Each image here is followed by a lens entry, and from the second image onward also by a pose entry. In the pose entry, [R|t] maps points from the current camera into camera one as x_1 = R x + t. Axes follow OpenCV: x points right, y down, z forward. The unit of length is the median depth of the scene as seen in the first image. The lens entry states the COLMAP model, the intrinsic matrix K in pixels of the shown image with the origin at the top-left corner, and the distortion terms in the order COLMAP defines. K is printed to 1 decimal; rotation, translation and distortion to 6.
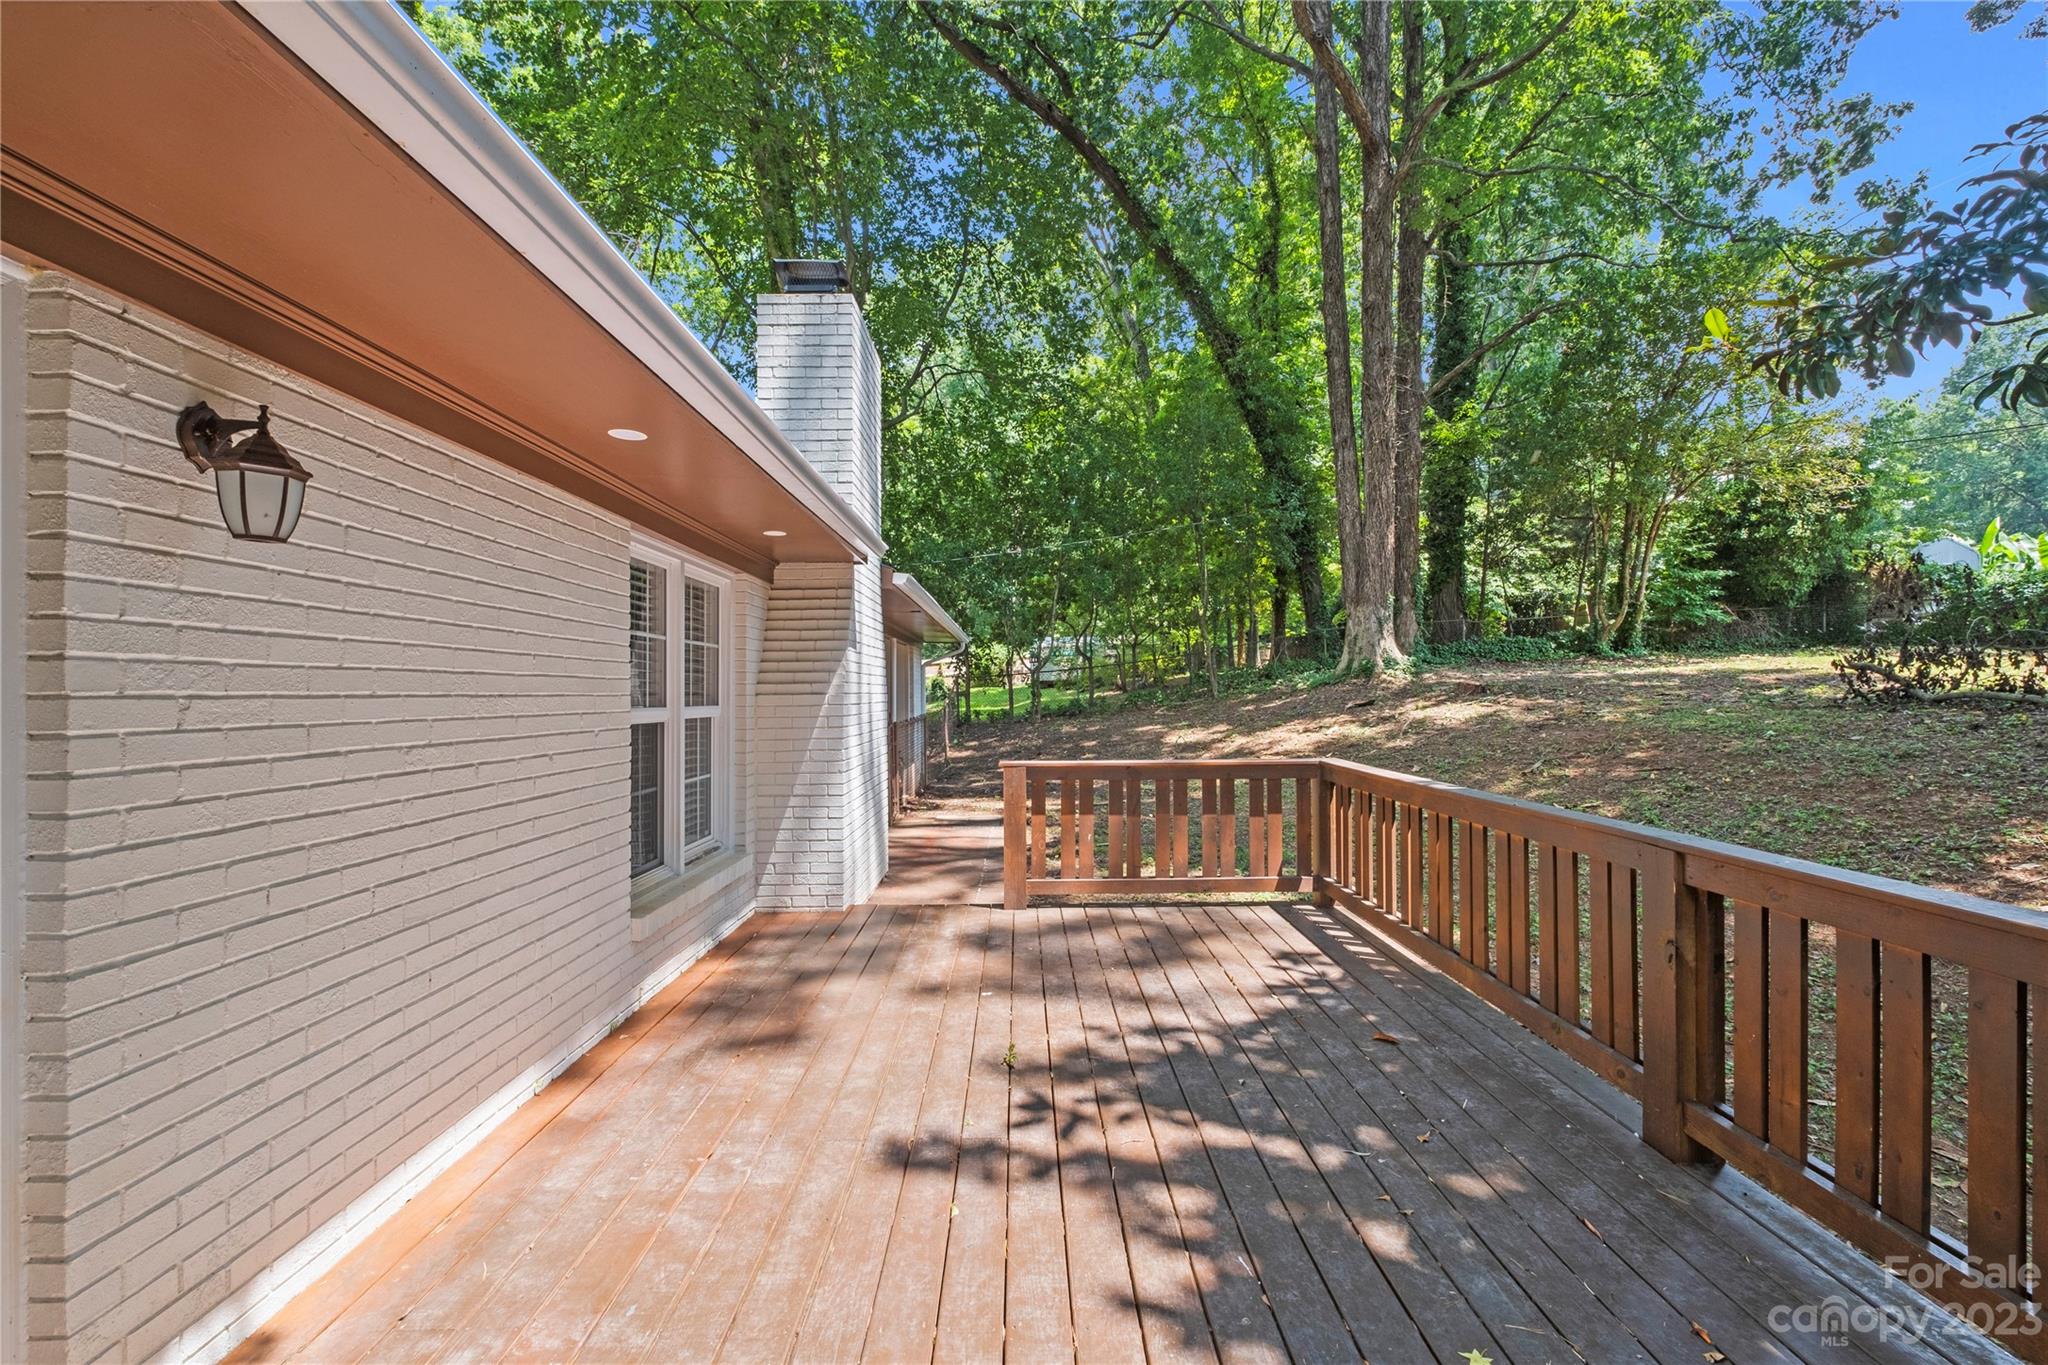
lens RADIAL K [[892.1, 0, 1031.1], [0, 892.1, 689.2], [0, 0, 1]] dist [0.009880, -0.008804]
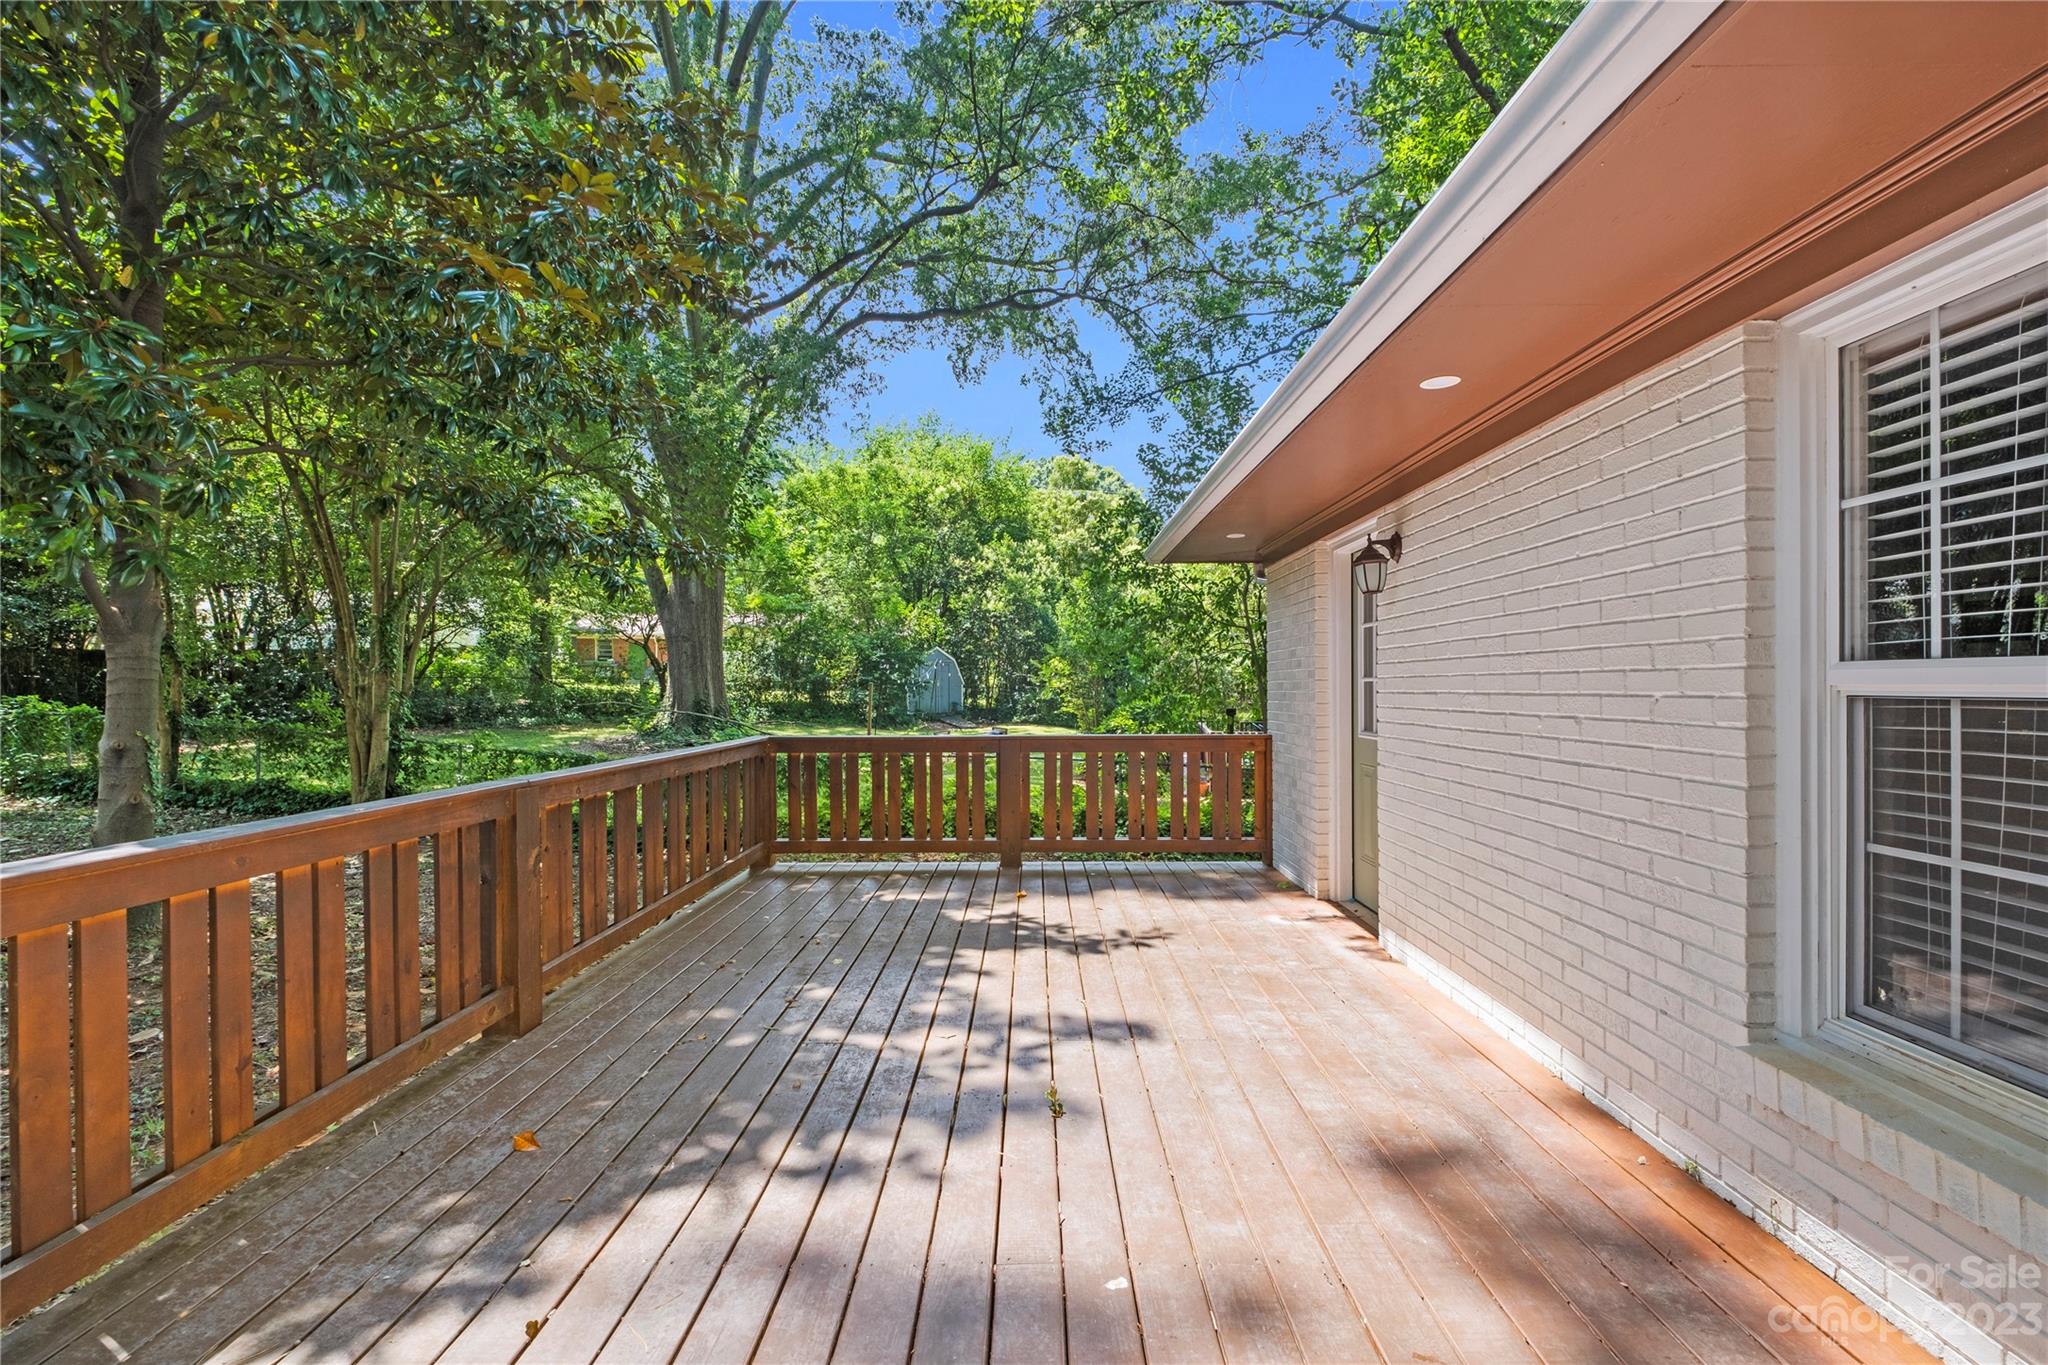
lens RADIAL K [[892.1, 0, 1031.1], [0, 892.1, 689.2], [0, 0, 1]] dist [0.009880, -0.008804]
pose [[-0.999799, 0.013435, 0.014890, -0.020359], [0.013368, 0.999900, -0.004547, 0.043548], [-0.014949, -0.004347, -0.999879, 1.921150]]
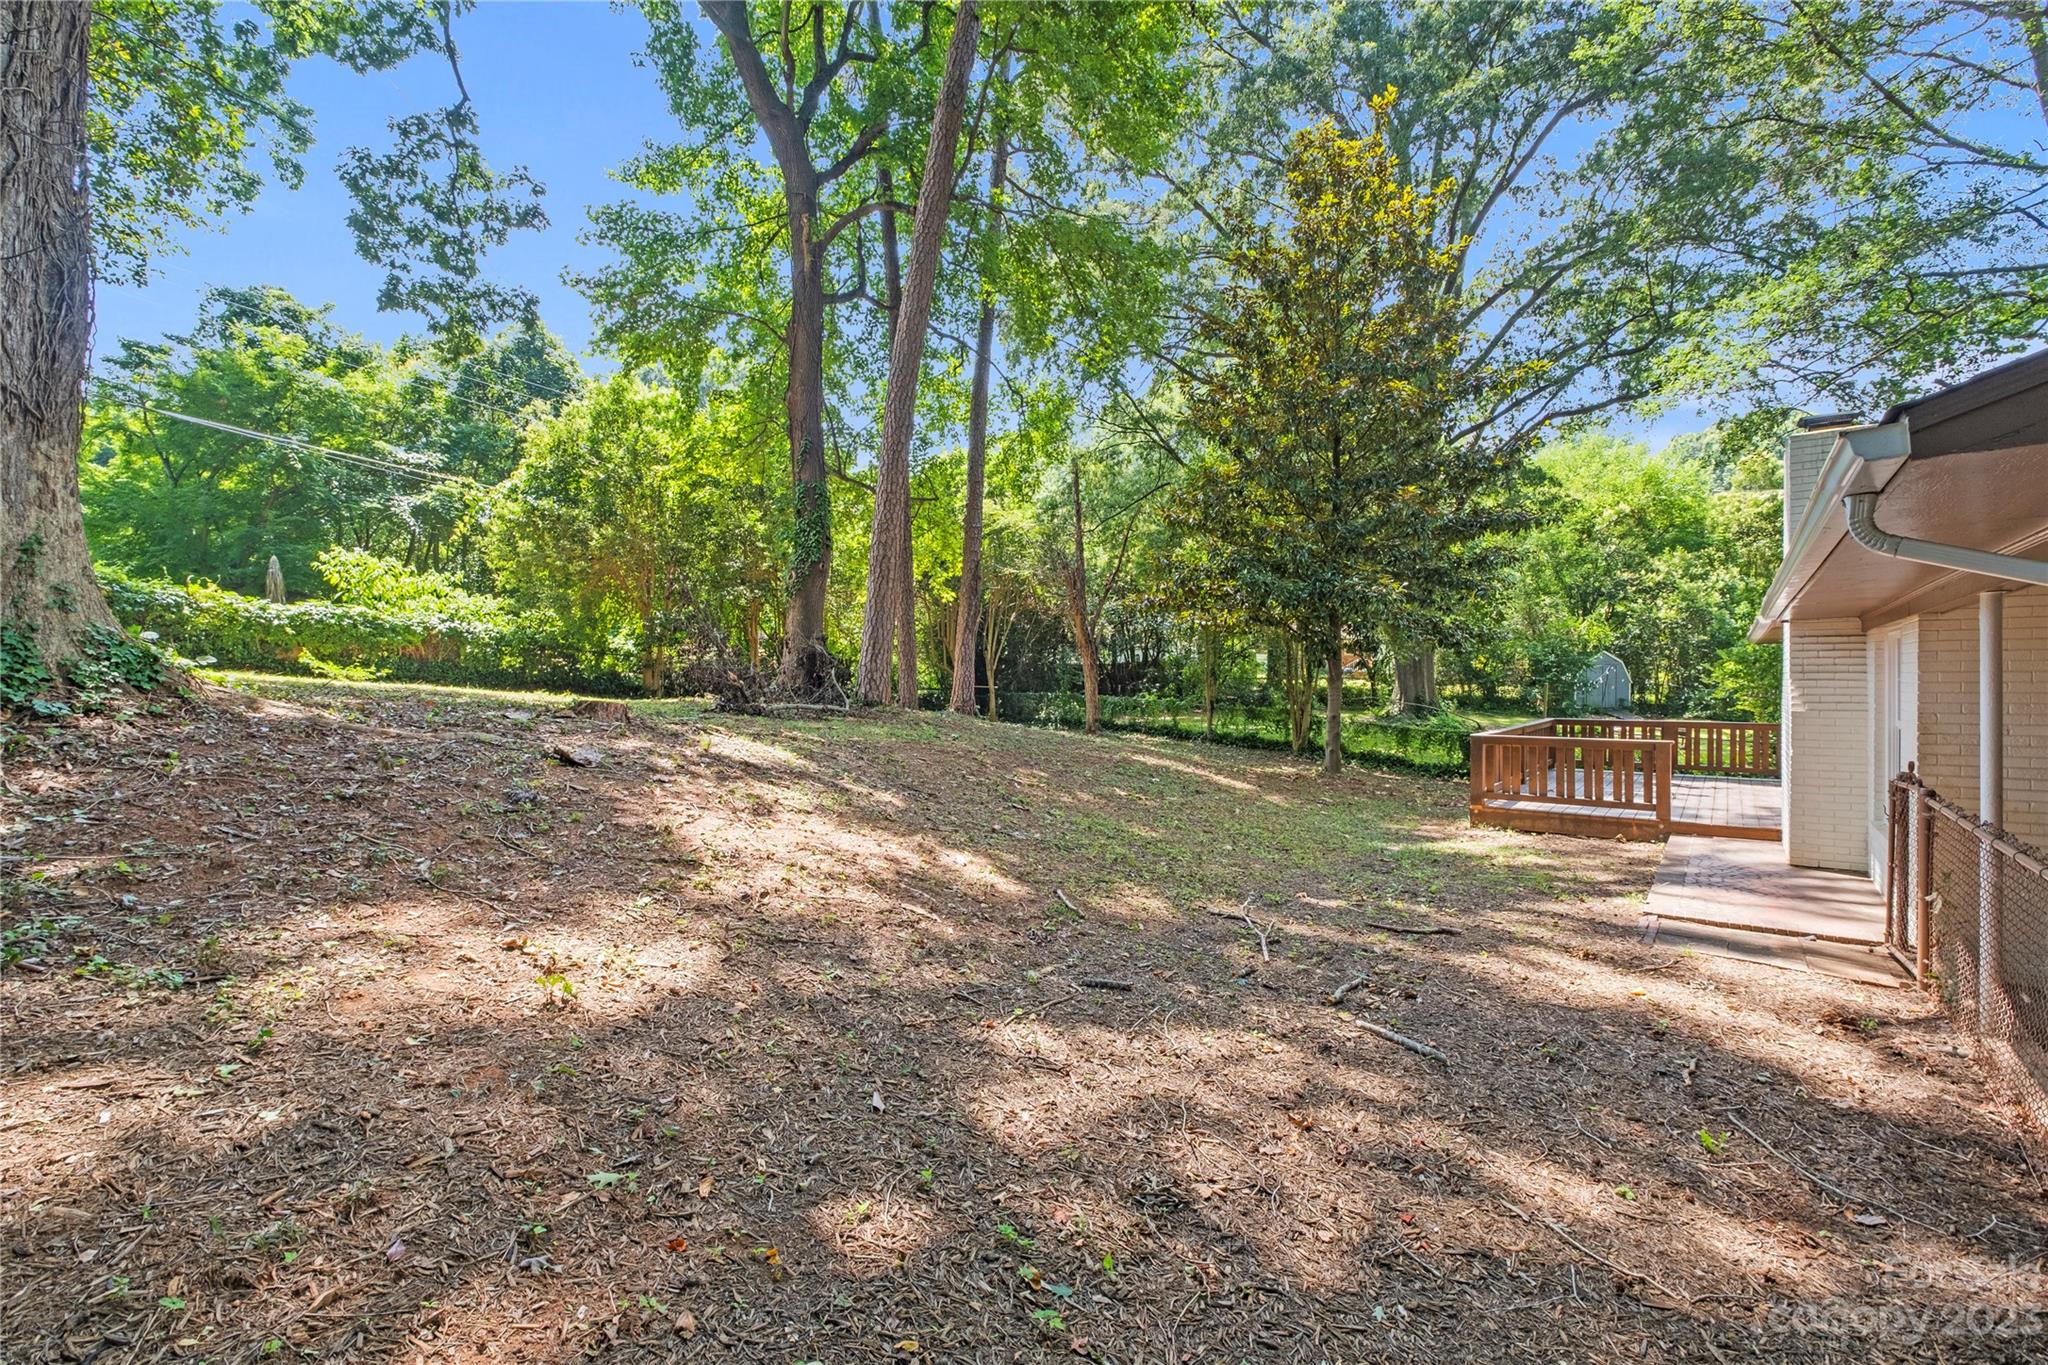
lens RADIAL K [[892.1, 0, 1031.1], [0, 892.1, 689.2], [0, 0, 1]] dist [0.009880, -0.008804]
pose [[-0.782040, 0.005523, 0.623203, -0.040204], [0.007935, 0.999968, 0.001096, 0.034194], [-0.623177, 0.005803, -0.782059, 2.263157]]
